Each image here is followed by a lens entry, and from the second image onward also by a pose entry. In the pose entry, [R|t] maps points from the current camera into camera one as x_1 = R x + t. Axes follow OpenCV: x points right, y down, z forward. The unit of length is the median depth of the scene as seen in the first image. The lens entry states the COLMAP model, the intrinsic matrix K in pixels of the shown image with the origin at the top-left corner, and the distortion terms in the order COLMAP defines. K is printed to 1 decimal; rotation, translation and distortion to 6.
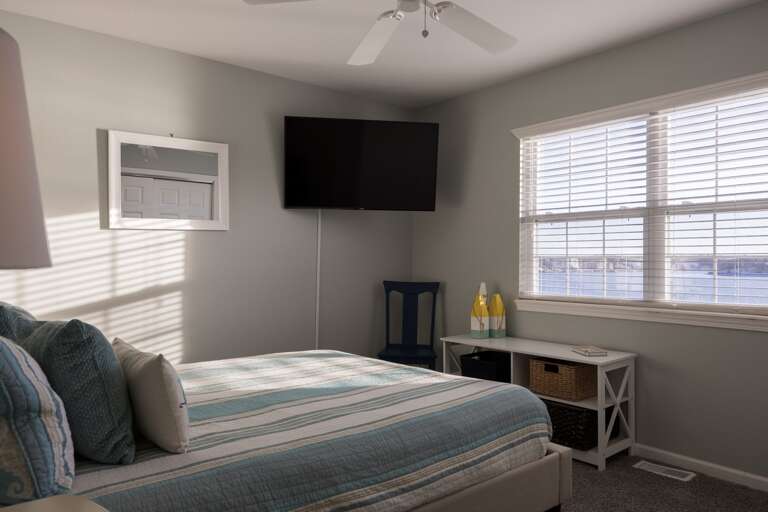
lens RADIAL K [[539.0, 0, 384.0], [0, 539.0, 256.0], [0, 0, 1]] dist [0.001224, 0.000776]
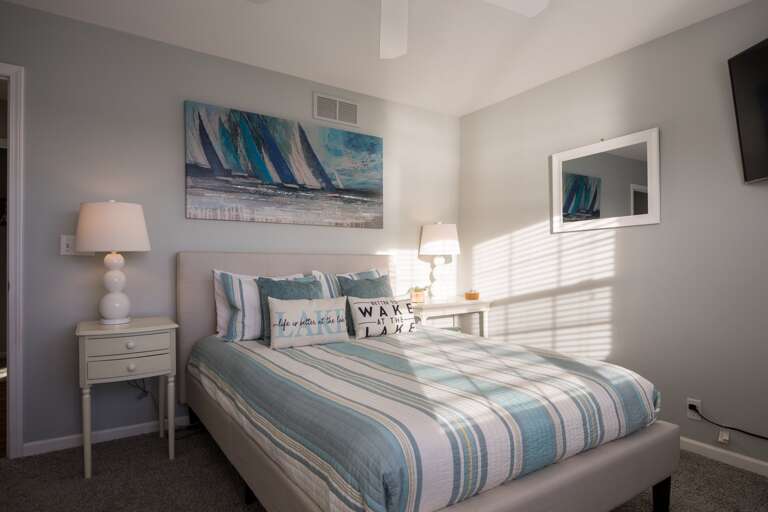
lens RADIAL K [[432.9, 0, 384.0], [0, 432.9, 256.0], [0, 0, 1]] dist [0.000596, 0.000347]
pose [[-0.092559, -0.019515, -0.995516, 0.510351], [0.002379, 0.999801, -0.019821, 0.022900], [0.995704, -0.004203, -0.092494, 0.665030]]
